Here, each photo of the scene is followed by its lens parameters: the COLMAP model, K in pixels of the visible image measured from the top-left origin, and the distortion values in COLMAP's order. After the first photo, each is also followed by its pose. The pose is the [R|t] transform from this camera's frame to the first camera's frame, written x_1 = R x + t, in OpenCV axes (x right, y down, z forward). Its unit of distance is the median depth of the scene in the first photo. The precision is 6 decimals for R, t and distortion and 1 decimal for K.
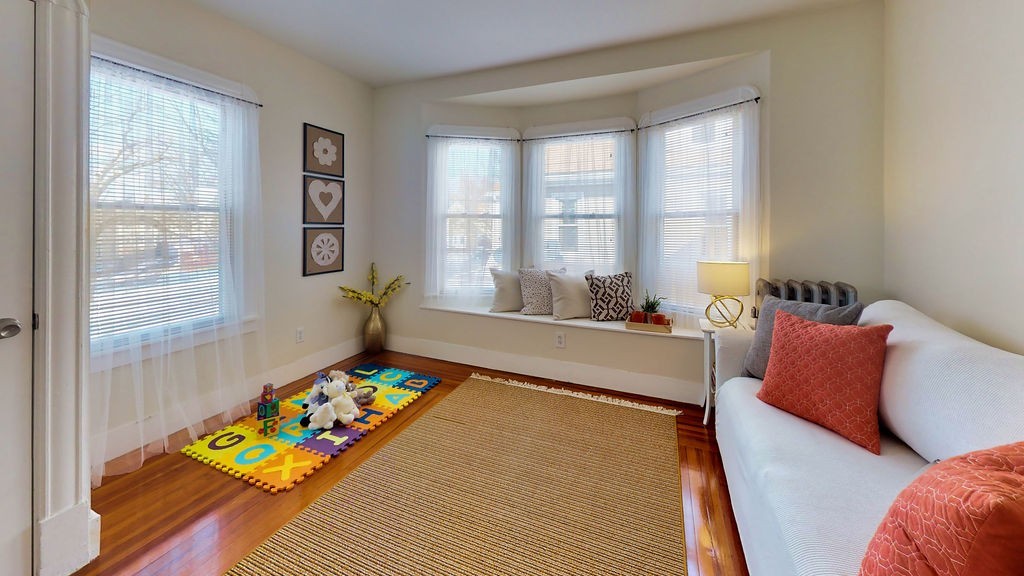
lens RADIAL K [[337.0, 0, 500.5], [0, 337.0, 218.3], [0, 0, 1]] dist [-0.001440, -0.000060]
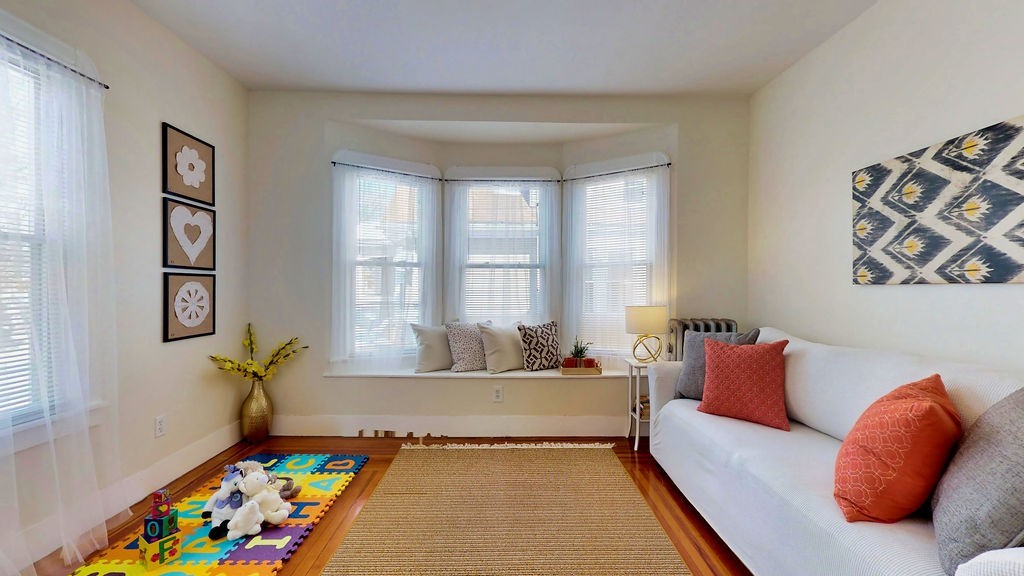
lens RADIAL K [[399.2, 0, 462.1], [0, 399.2, 284.7], [0, 0, 1]] dist [-0.001265, -0.000549]
pose [[0.924744, 0.003112, 0.380576, -0.346642], [-0.006905, 0.999939, 0.008601, 0.043386], [-0.380526, -0.010582, 0.924710, -0.000909]]
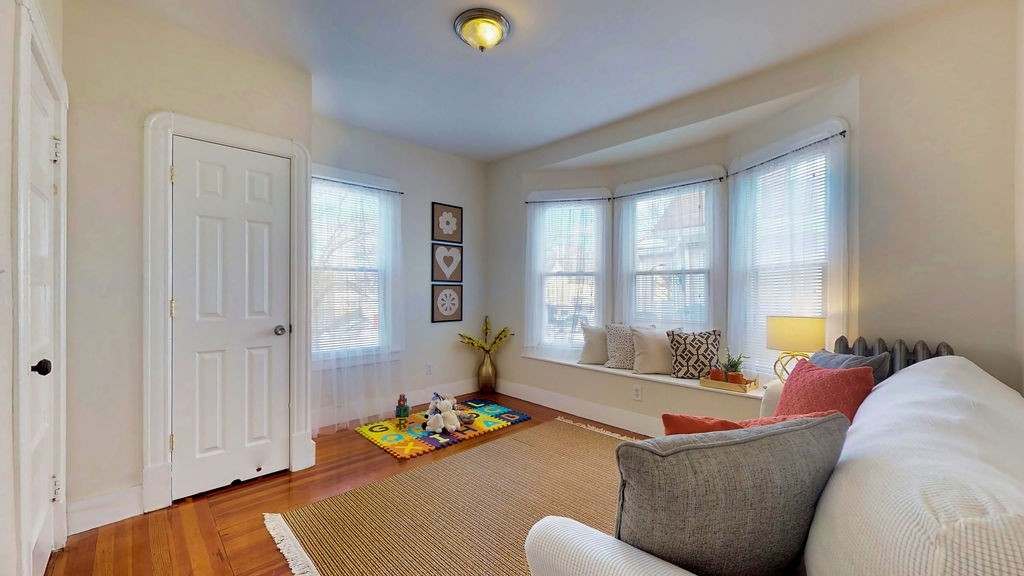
lens RADIAL K [[399.2, 0, 512.9], [0, 399.2, 284.3], [0, 0, 1]] dist [-0.001265, -0.000549]
pose [[0.907911, -0.004731, -0.419137, 0.343729], [0.002839, 0.999983, -0.005139, 0.037817], [0.419154, 0.003476, 0.907909, -0.255034]]
